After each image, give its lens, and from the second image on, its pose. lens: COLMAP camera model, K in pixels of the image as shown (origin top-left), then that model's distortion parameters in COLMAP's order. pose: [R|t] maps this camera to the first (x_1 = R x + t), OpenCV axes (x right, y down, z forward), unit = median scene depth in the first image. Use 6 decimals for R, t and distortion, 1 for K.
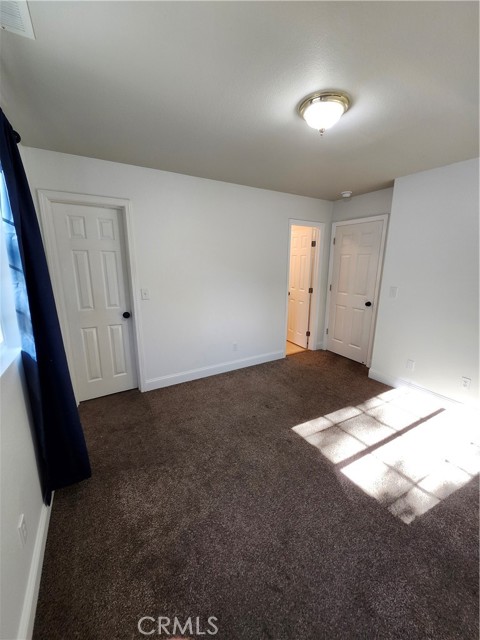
lens RADIAL K [[252.4, 0, 242.7], [0, 252.4, 317.8], [0, 0, 1]] dist [0.000467, 0.000094]
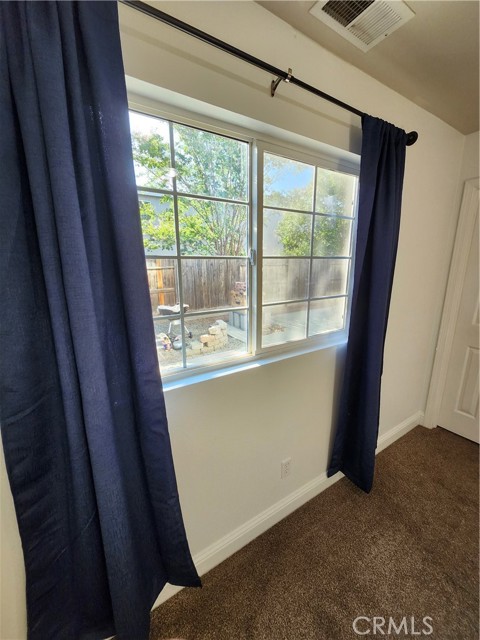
lens RADIAL K [[252.4, 0, 242.7], [0, 252.4, 317.8], [0, 0, 1]] dist [0.000467, 0.000094]
pose [[0.019903, 0.210428, -0.977407, 0.164709], [-0.212286, 0.956199, 0.201540, -0.079570], [0.977005, 0.203478, 0.063702, 0.354866]]
